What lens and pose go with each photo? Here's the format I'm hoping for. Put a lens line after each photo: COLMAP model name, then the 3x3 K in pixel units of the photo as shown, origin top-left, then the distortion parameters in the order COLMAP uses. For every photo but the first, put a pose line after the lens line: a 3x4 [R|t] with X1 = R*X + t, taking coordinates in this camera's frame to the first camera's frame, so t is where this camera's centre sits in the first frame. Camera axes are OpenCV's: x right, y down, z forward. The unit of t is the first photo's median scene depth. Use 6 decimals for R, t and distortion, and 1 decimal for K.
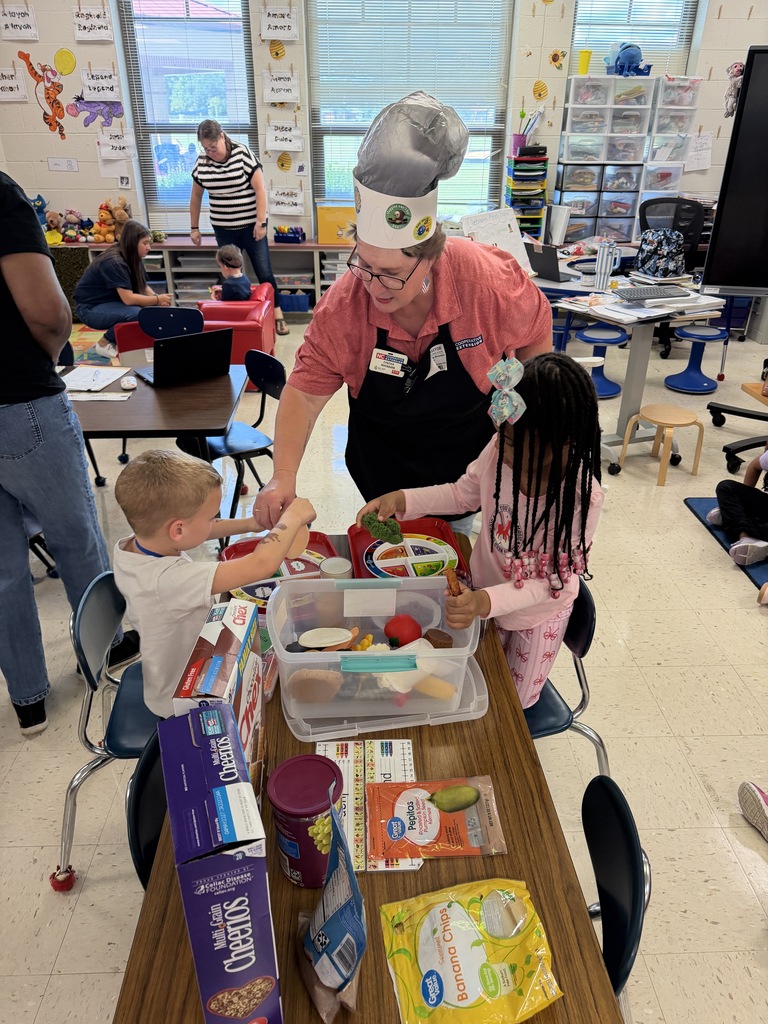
lens RADIAL K [[720.9, 0, 389.8], [0, 720.9, 510.4], [0, 0, 1]] dist [0.018956, -0.023927]
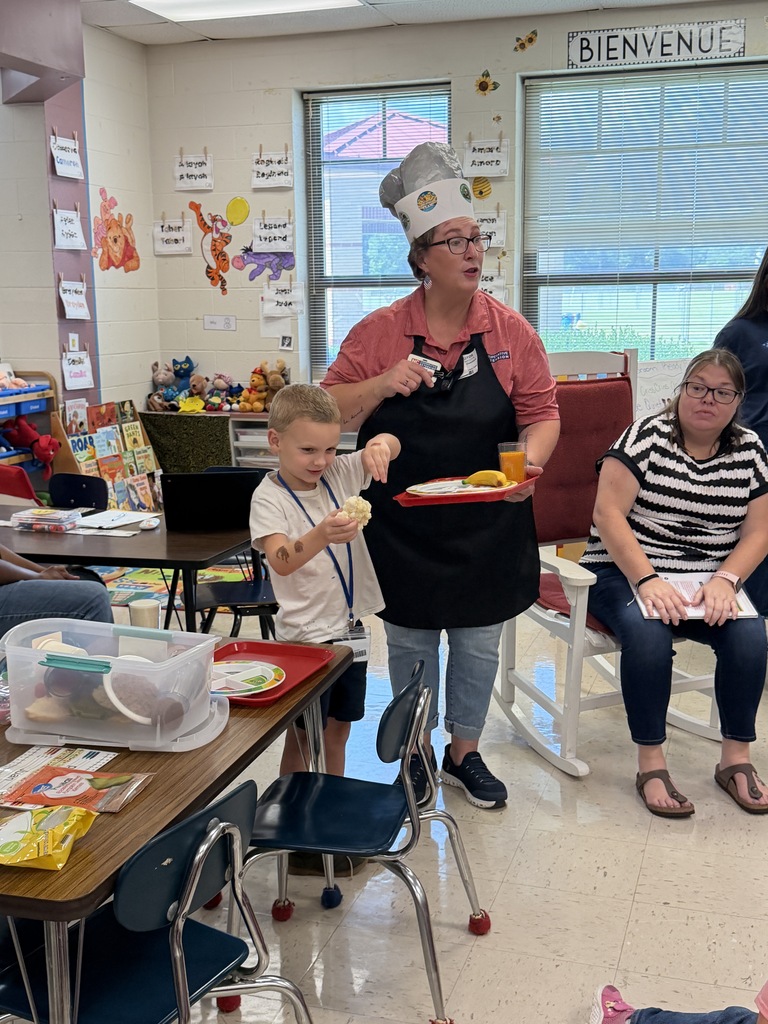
lens RADIAL K [[1217.8, 0, 381.5], [0, 1217.8, 516.4], [0, 0, 1]] dist [0.041219, 0.000000]
pose [[0.937672, 0.045936, -0.344471, 0.211254], [-0.150382, 0.947248, -0.283033, 0.096610], [0.313299, 0.317194, 0.895116, -0.114655]]
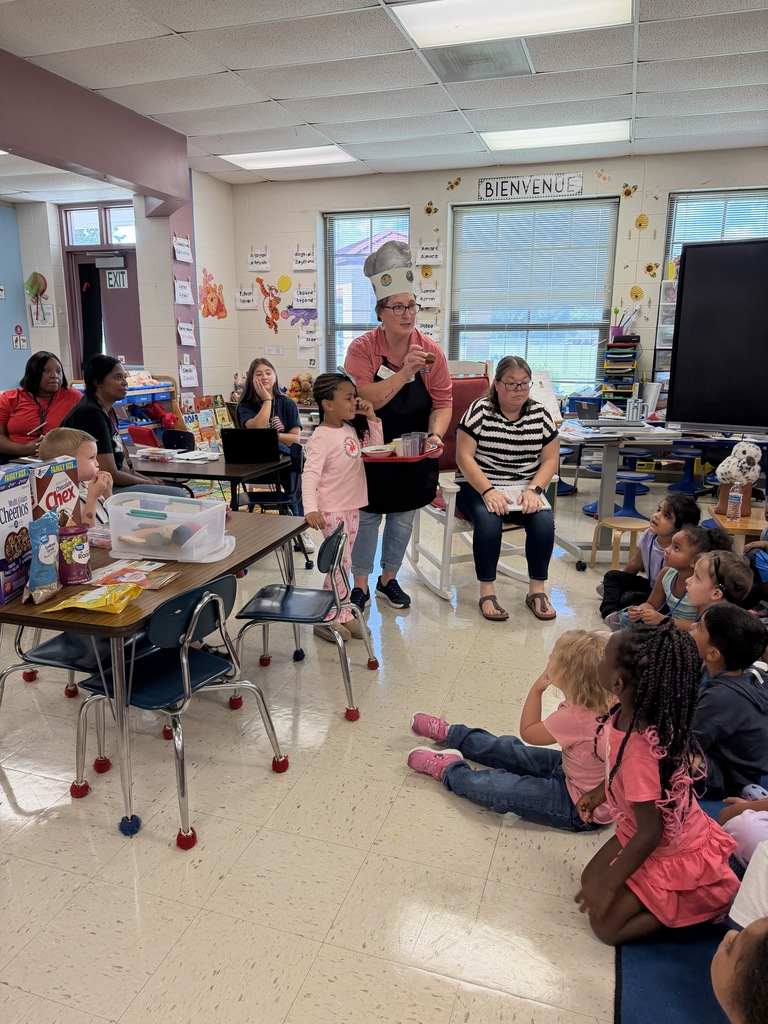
lens RADIAL K [[720.9, 0, 380.5], [0, 720.9, 517.1], [0, 0, 1]] dist [0.018956, -0.023927]
pose [[0.932103, 0.081789, -0.352839, 0.265453], [-0.171230, 0.957939, -0.230291, 0.120707], [0.319163, 0.275071, 0.906902, -0.115733]]
